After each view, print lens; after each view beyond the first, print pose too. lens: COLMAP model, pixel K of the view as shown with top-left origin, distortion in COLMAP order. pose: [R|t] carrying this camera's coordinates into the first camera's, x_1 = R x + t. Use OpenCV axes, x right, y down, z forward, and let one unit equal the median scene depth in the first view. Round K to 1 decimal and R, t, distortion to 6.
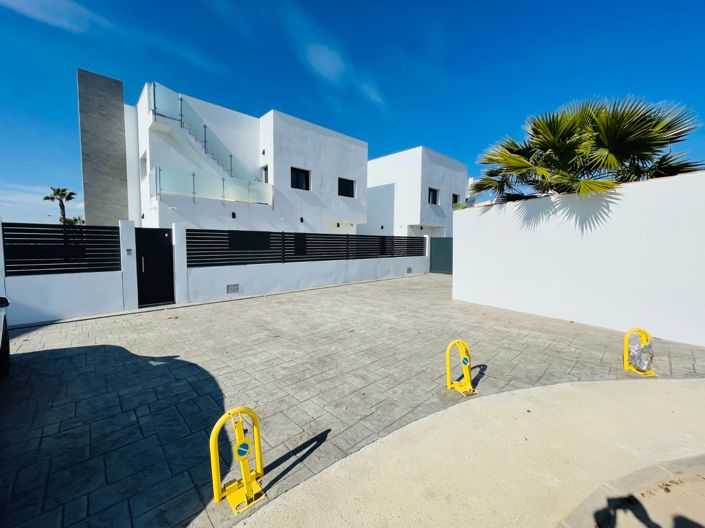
lens RADIAL K [[283.7, 0, 351.5], [0, 283.7, 265.8], [0, 0, 1]] dist [-0.002937, 0.000984]
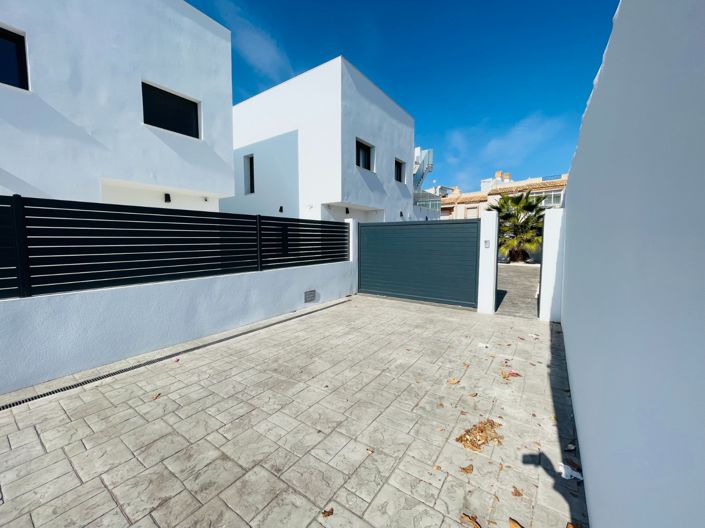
lens RADIAL K [[283.7, 0, 353.3], [0, 283.7, 261.8], [0, 0, 1]] dist [-0.002937, 0.000984]
pose [[0.978382, -0.021913, 0.205641, 0.145184], [0.021032, 0.999758, 0.006471, -0.031431], [-0.205733, -0.002006, 0.978606, 0.446619]]
